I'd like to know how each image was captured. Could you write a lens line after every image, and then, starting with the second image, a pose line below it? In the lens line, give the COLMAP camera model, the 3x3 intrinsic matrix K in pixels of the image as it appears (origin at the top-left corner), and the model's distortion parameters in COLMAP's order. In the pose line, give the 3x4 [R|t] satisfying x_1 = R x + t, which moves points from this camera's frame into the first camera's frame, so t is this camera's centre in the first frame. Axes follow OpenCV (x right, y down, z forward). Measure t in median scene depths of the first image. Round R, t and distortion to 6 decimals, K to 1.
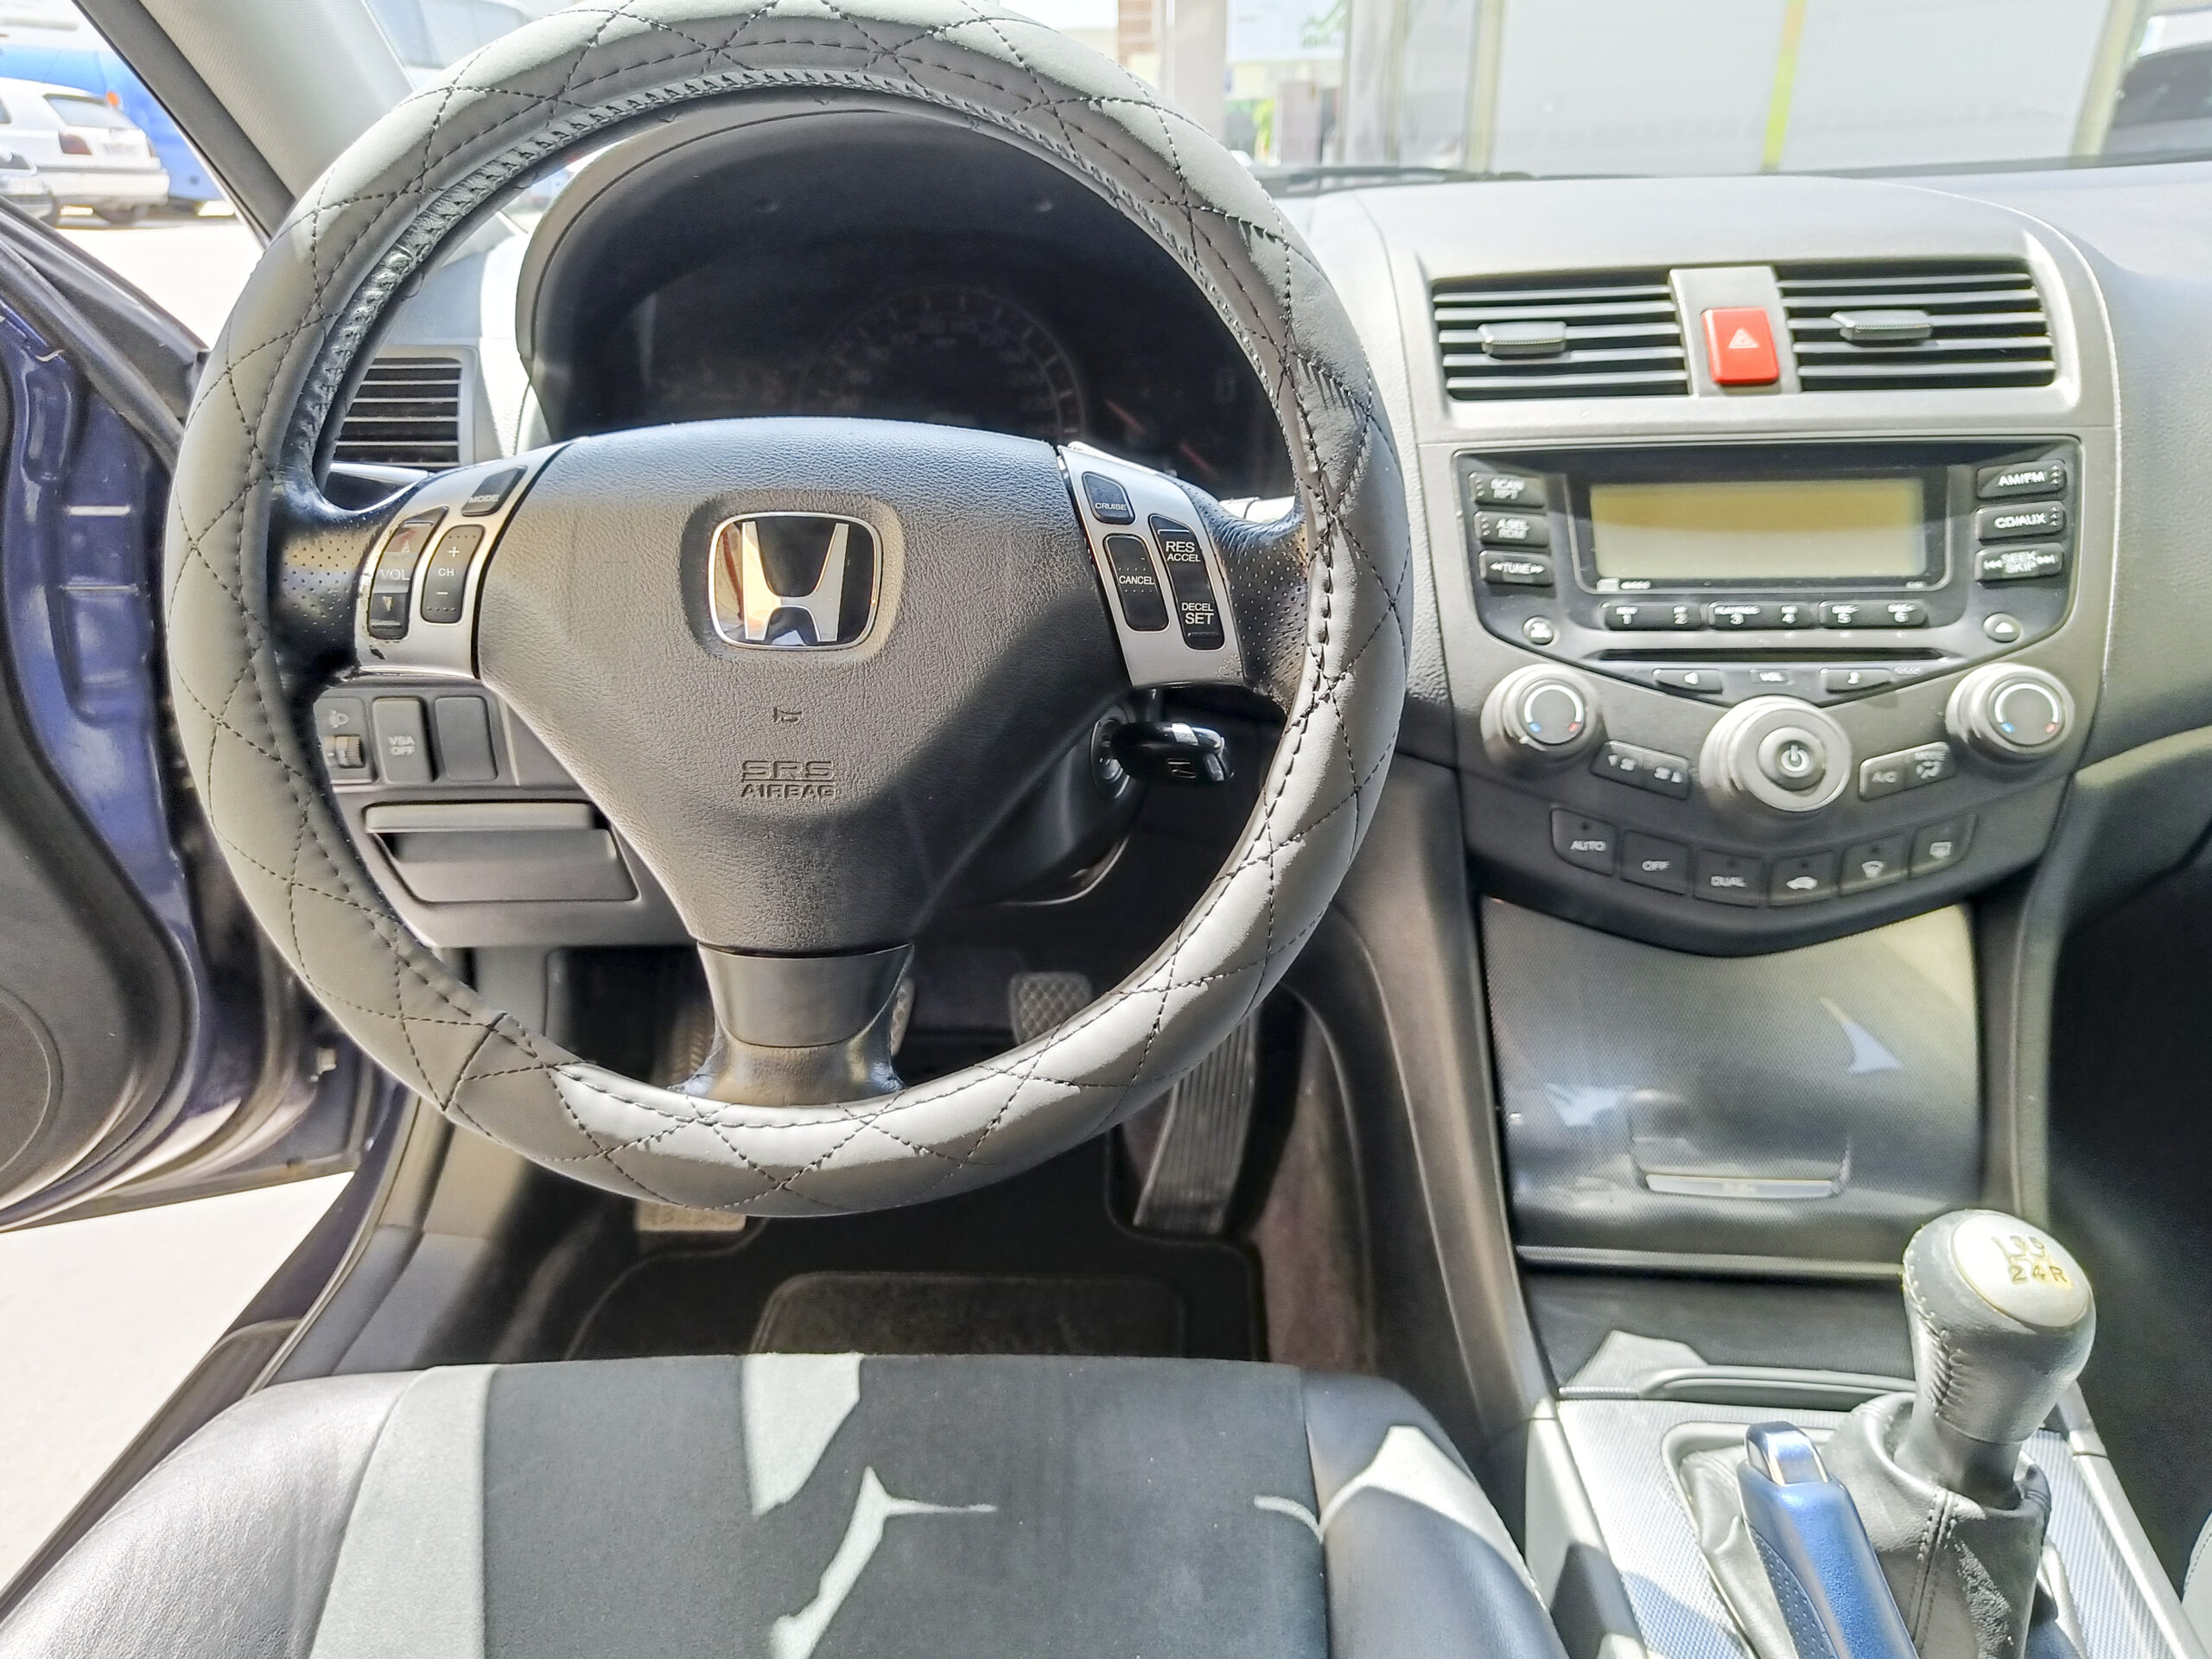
lens RADIAL K [[1667.3, 0, 1100.1], [0, 1667.3, 767.4], [0, 0, 1]] dist [0.158816, -0.000494]
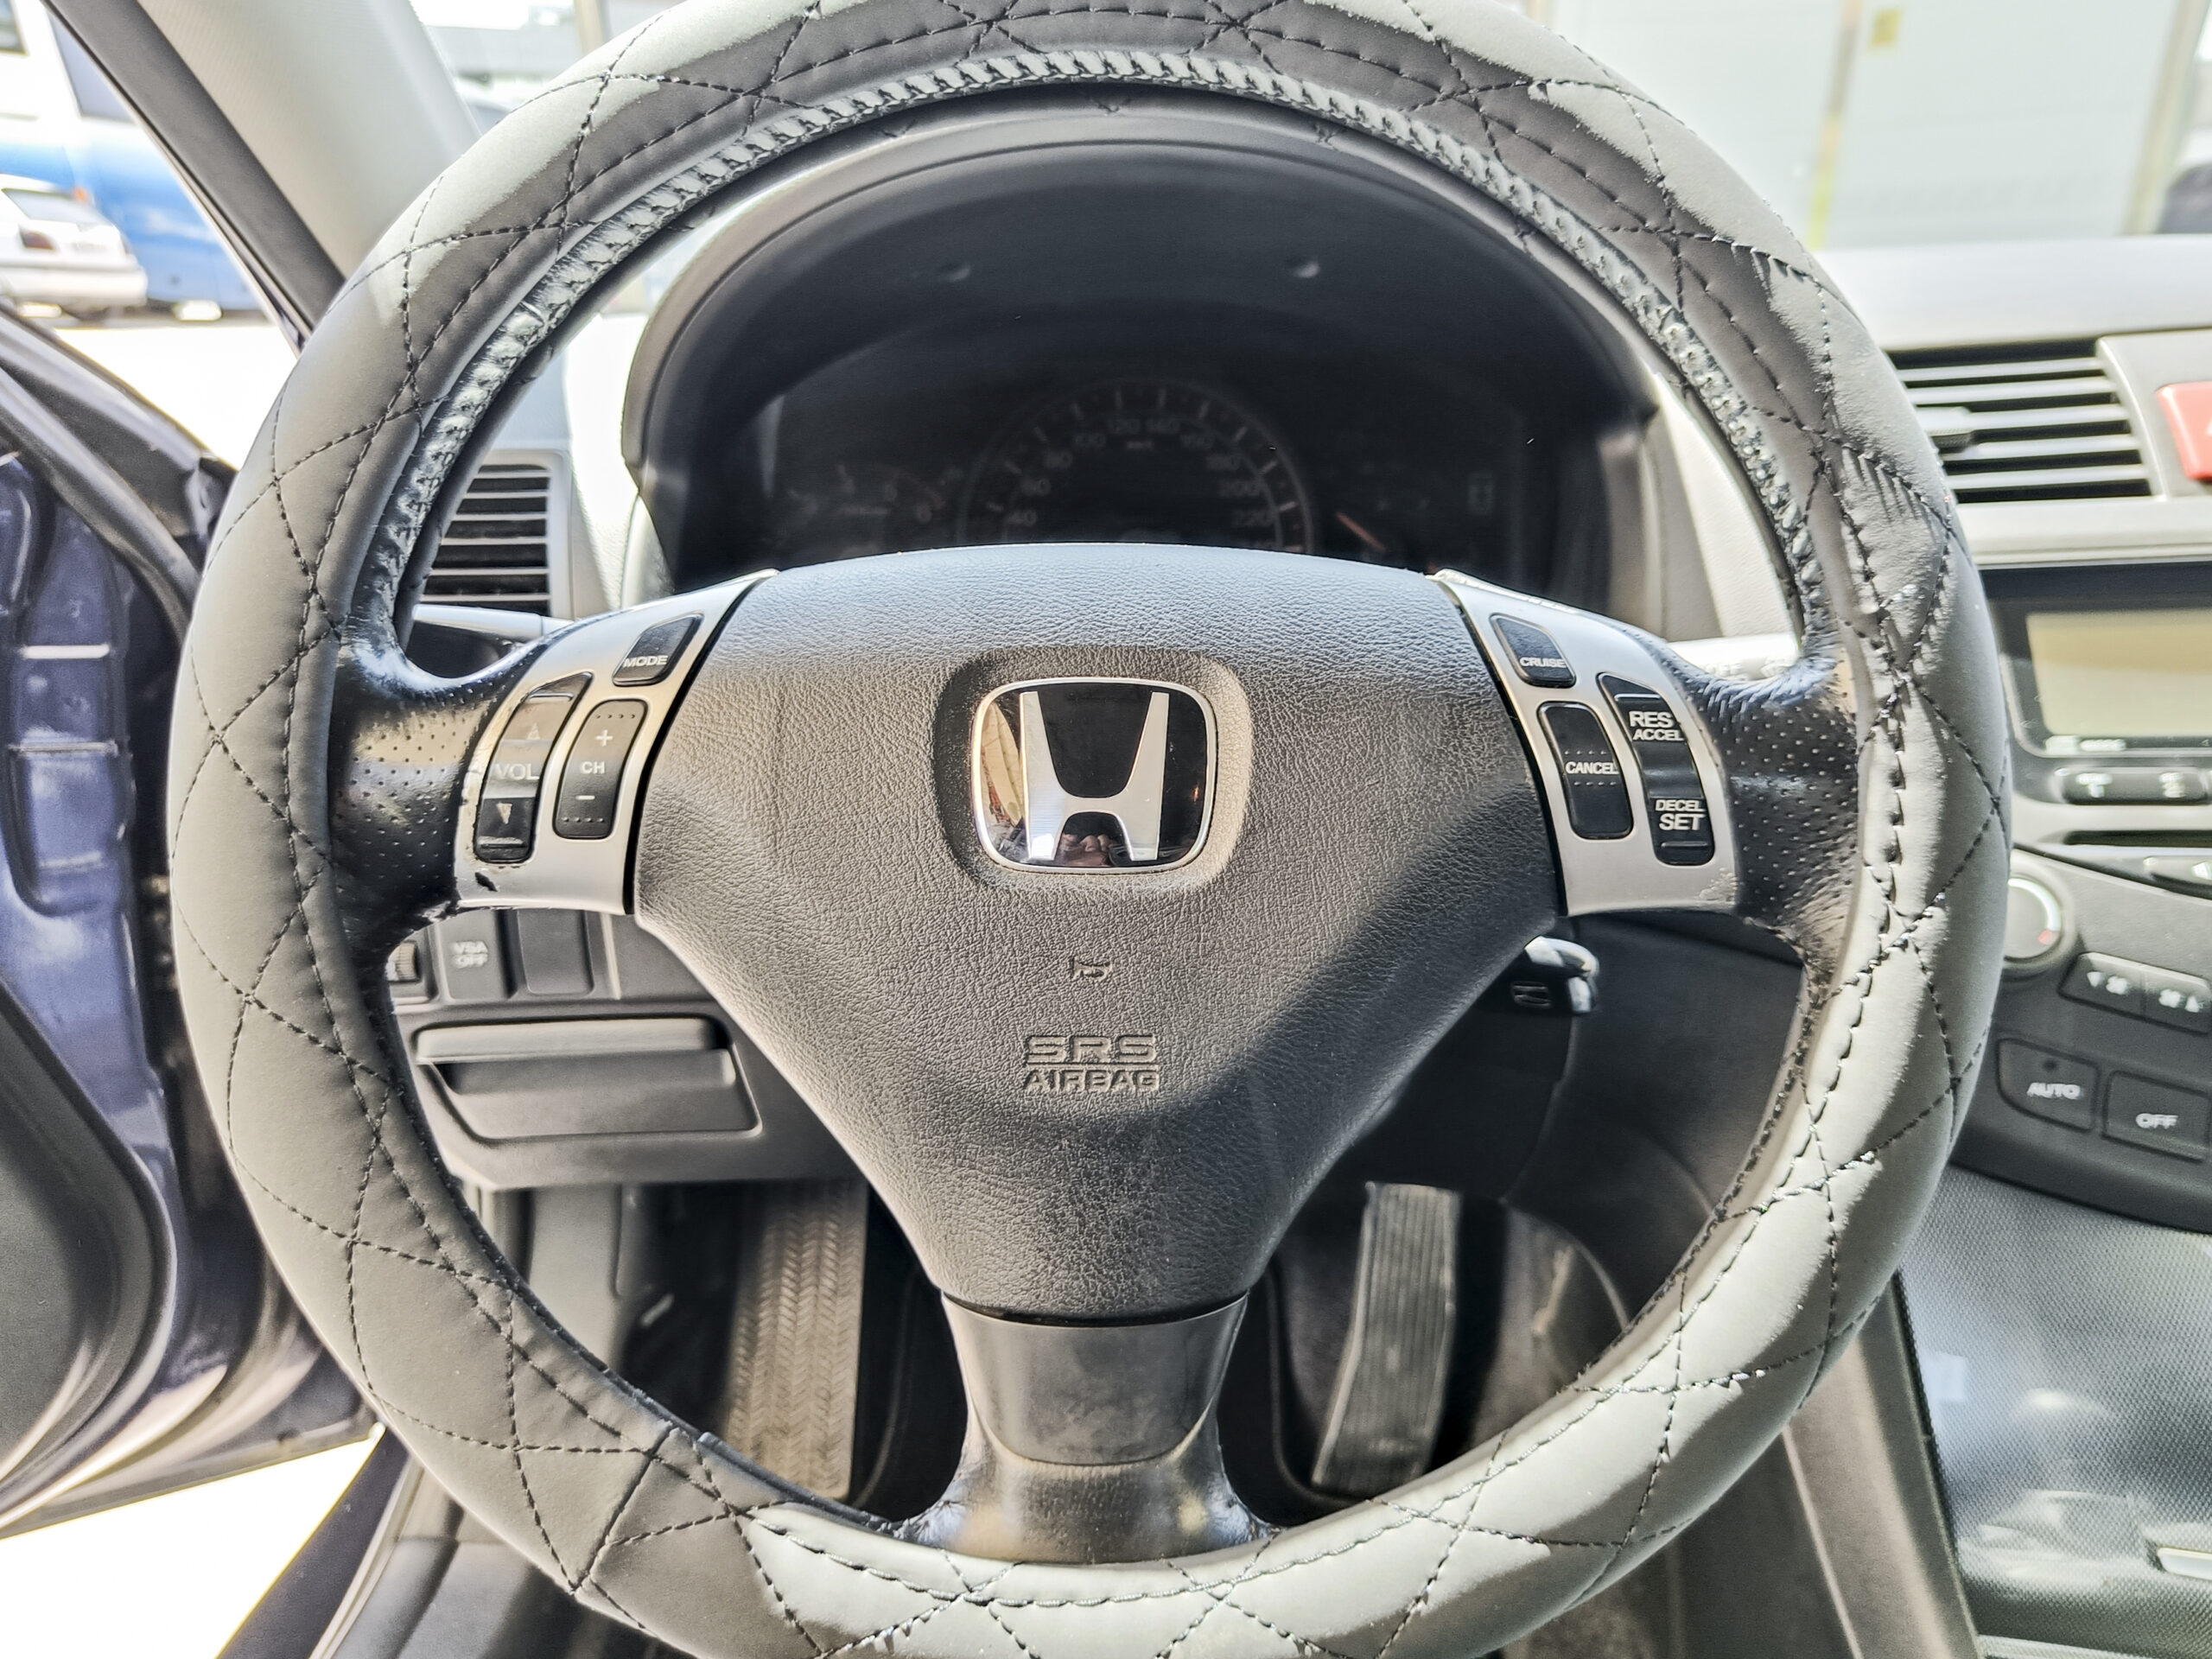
lens RADIAL K [[1697.2, 0, 1185.0], [0, 1697.2, 816.7], [0, 0, 1]] dist [0.209796, 0.004519]
pose [[0.999440, -0.007831, 0.032541, -0.162827], [0.009073, 0.999229, -0.038204, -0.064190], [-0.032217, 0.038478, 0.998740, 0.282480]]
